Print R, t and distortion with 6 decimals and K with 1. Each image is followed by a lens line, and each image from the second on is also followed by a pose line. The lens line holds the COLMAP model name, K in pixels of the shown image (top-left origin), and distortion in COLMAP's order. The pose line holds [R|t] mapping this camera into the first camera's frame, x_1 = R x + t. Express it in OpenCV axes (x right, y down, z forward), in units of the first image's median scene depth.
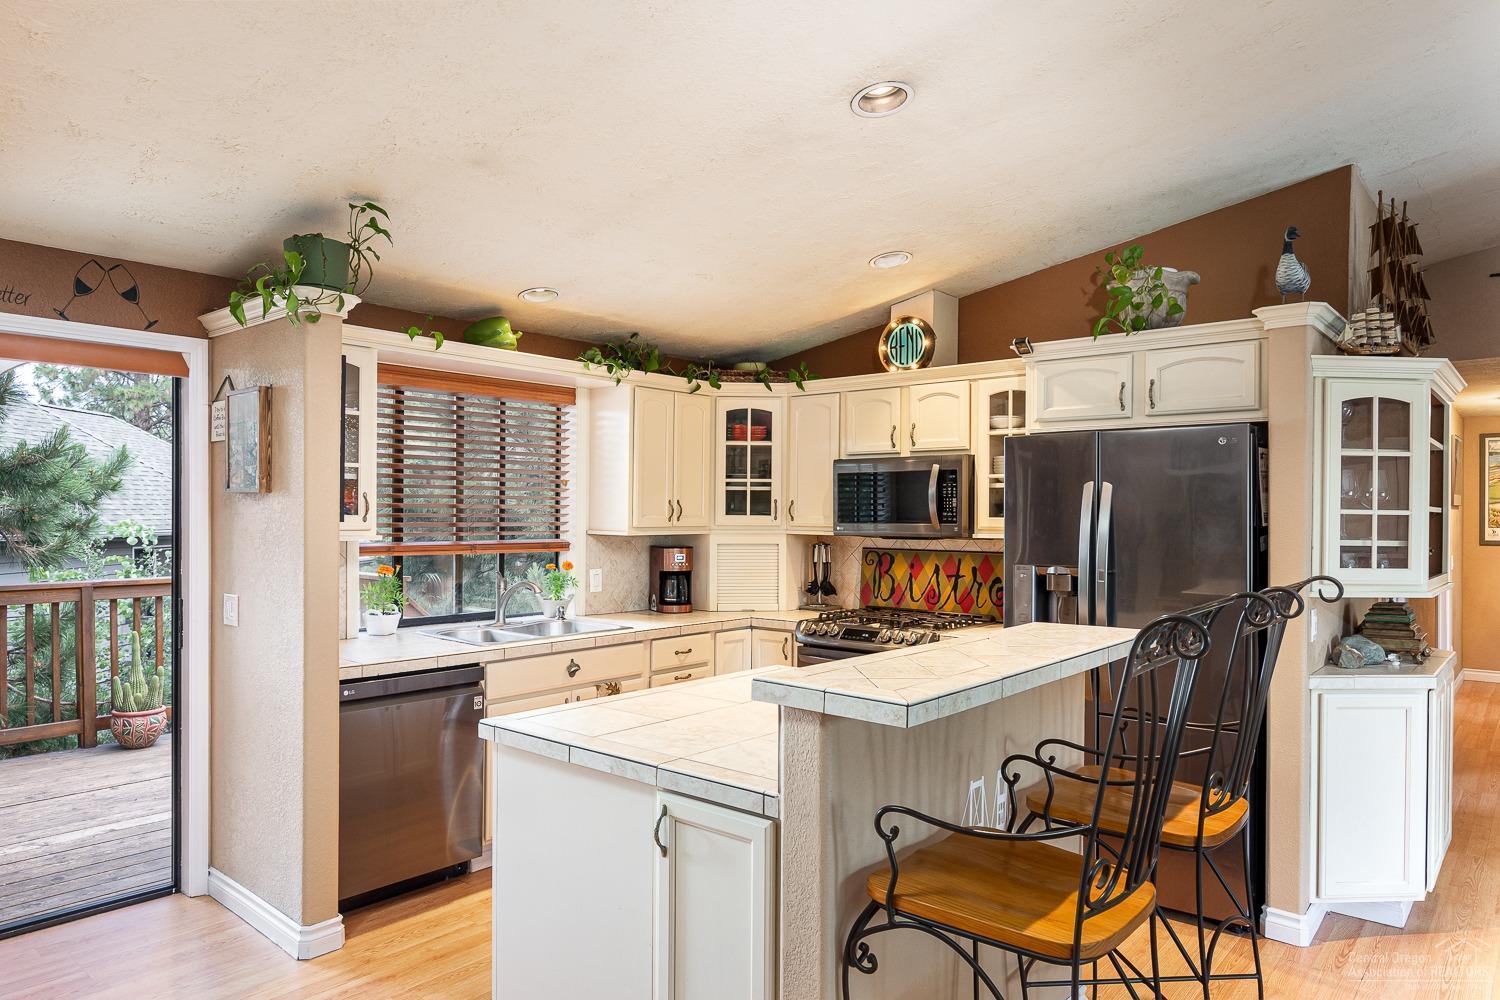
lens RADIAL K [[949.4, 0, 751.1], [0, 949.4, 516.8], [0, 0, 1]] dist [-0.000209, 0.000298]
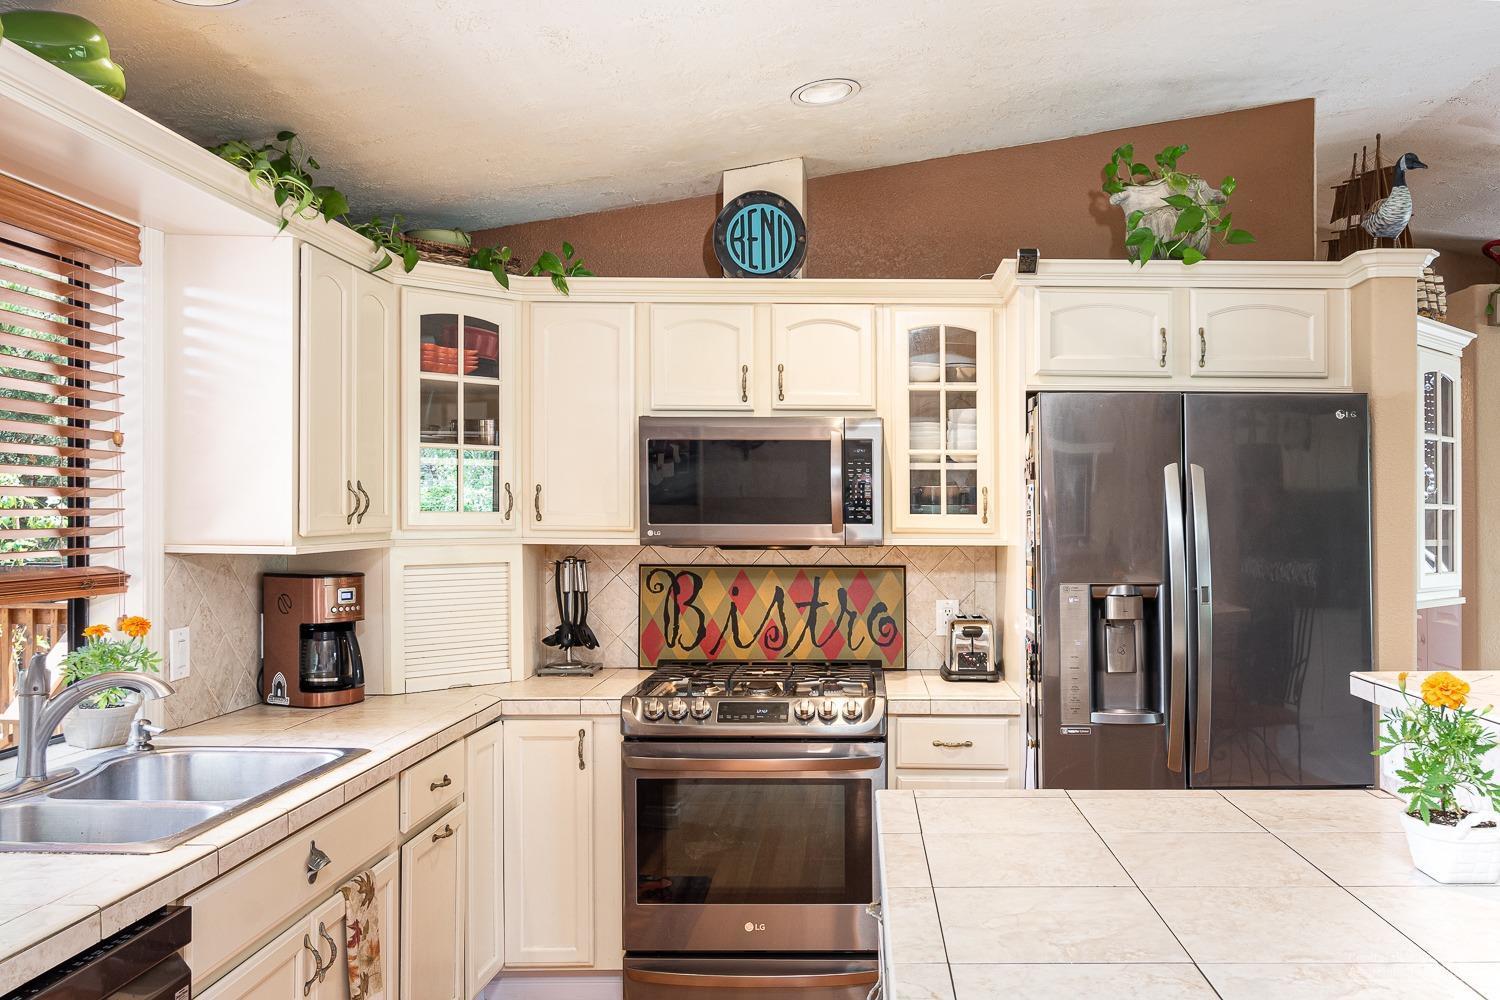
lens RADIAL K [[1218.0, 0, 867.6], [0, 1218.0, 515.9], [0, 0, 1]] dist [-0.003133, -0.000389]
pose [[0.755467, -0.004925, 0.655168, -0.313870], [0.002201, 0.999985, 0.004979, -0.002311], [-0.655183, -0.002319, 0.755467, 0.354750]]
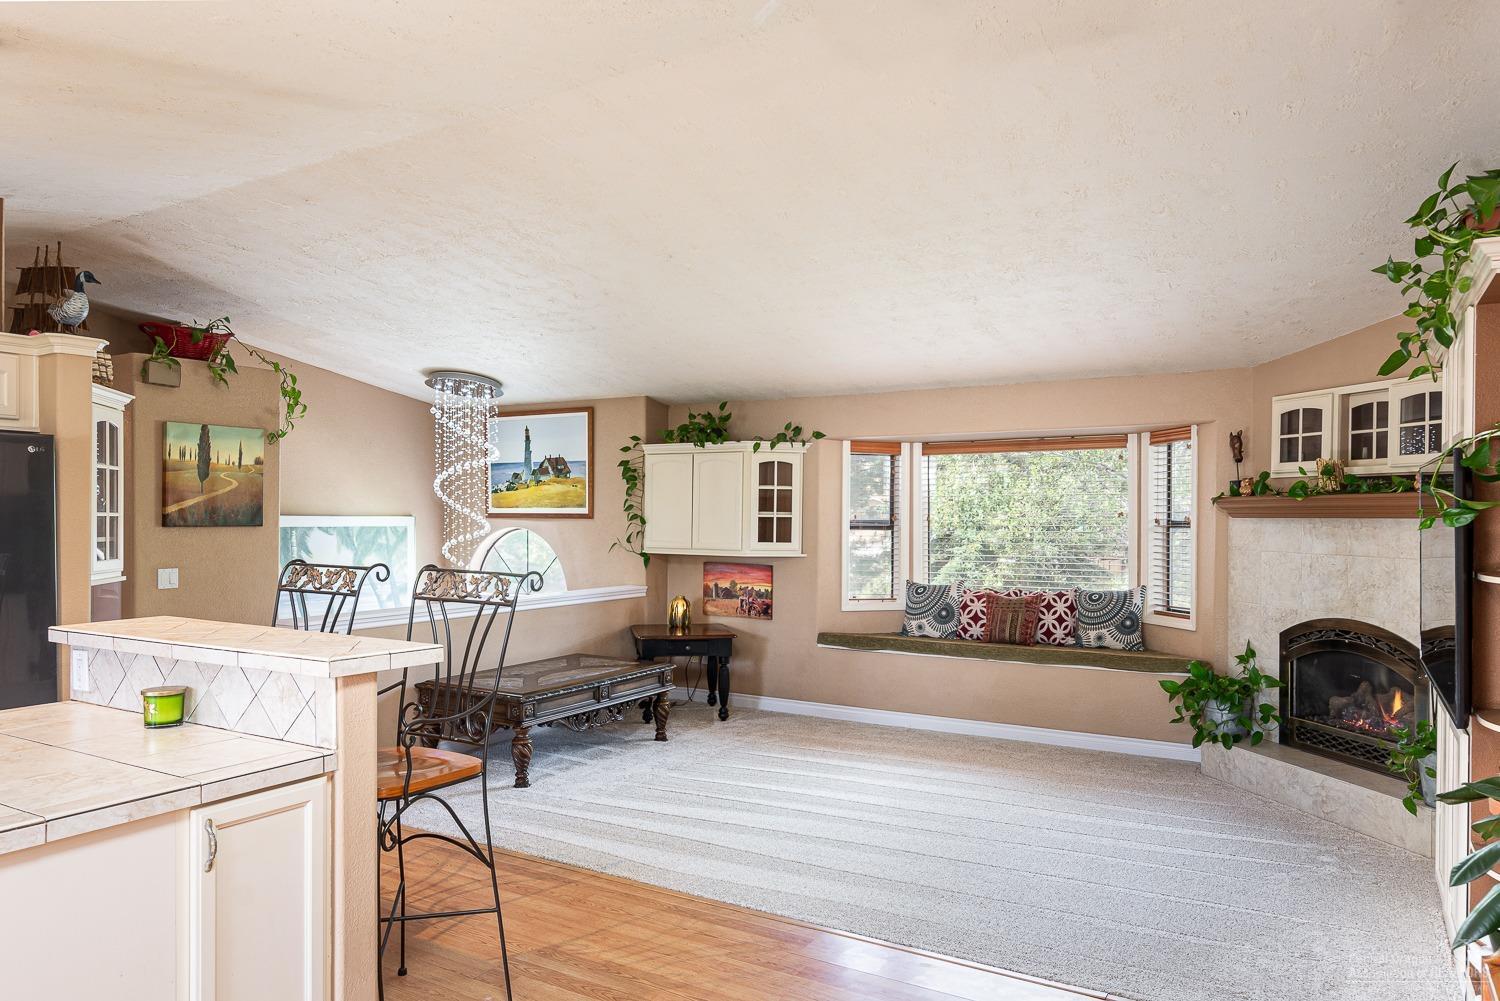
lens RADIAL K [[1004.3, 0, 750.0], [0, 1004.3, 500.5], [0, 0, 1]] dist [0.000124, 0.004478]
pose [[-0.160210, 0.005378, 0.987068, -0.538406], [-0.000760, 0.999984, -0.005572, -0.011227], [-0.987083, -0.001643, -0.160203, 0.266337]]
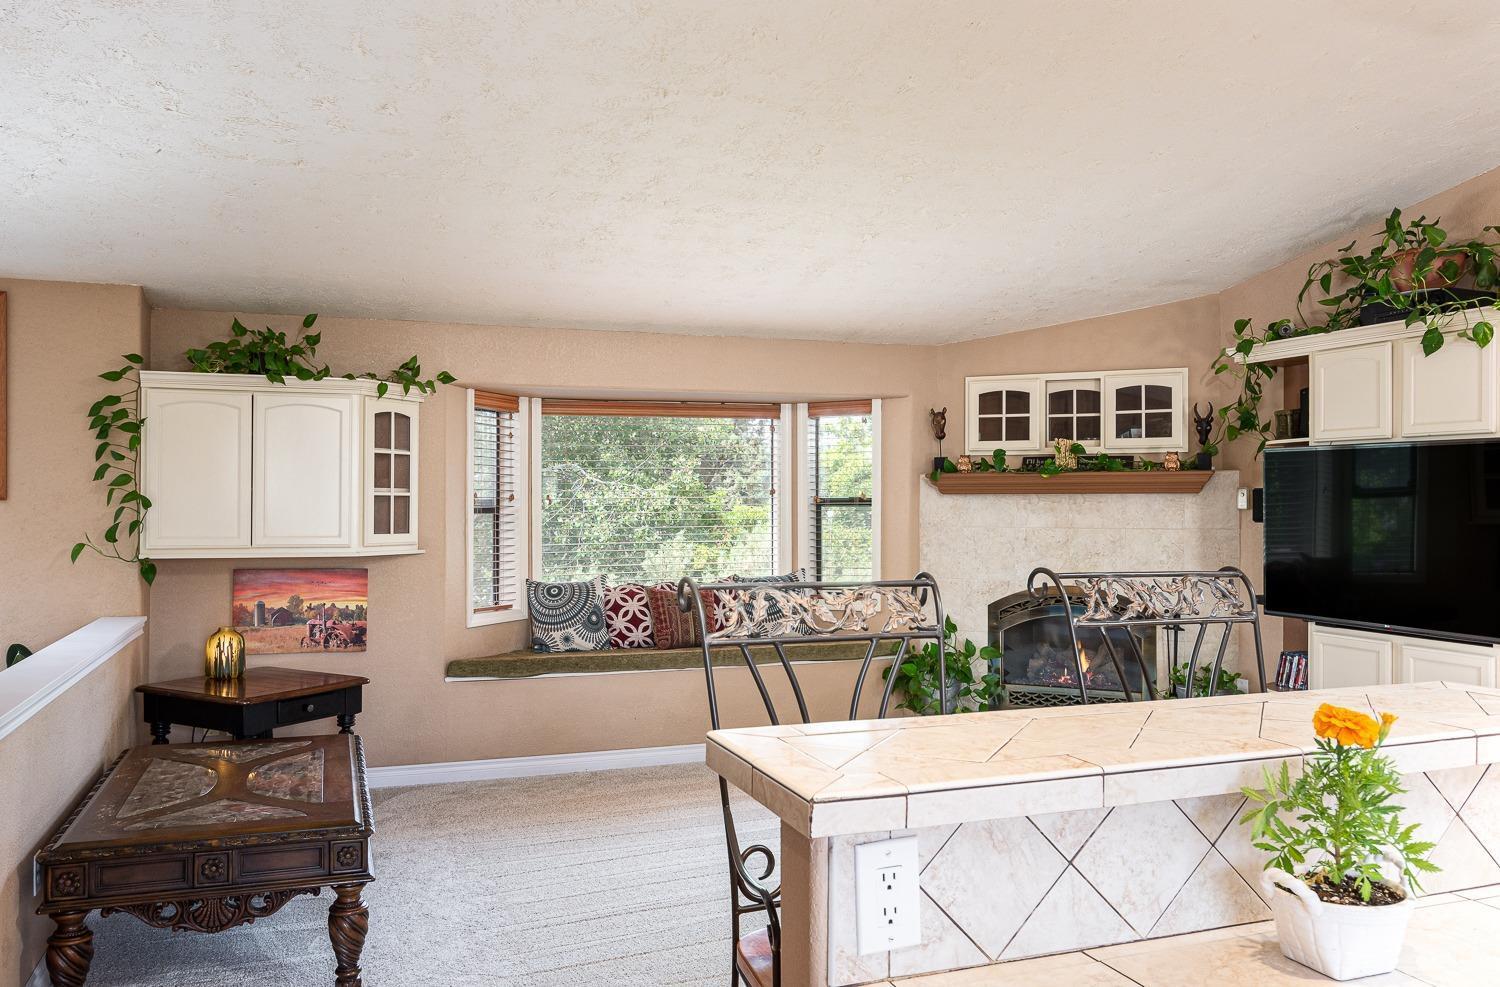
lens RADIAL K [[1175.6, 0, 750.0], [0, 1175.6, 493.5], [0, 0, 1]] dist [-0.003729, -0.001129]
pose [[-0.867929, -0.004604, 0.496666, 0.061844], [-0.003938, 0.999989, 0.002387, -0.001082], [-0.496672, 0.000115, -0.867938, 0.846539]]
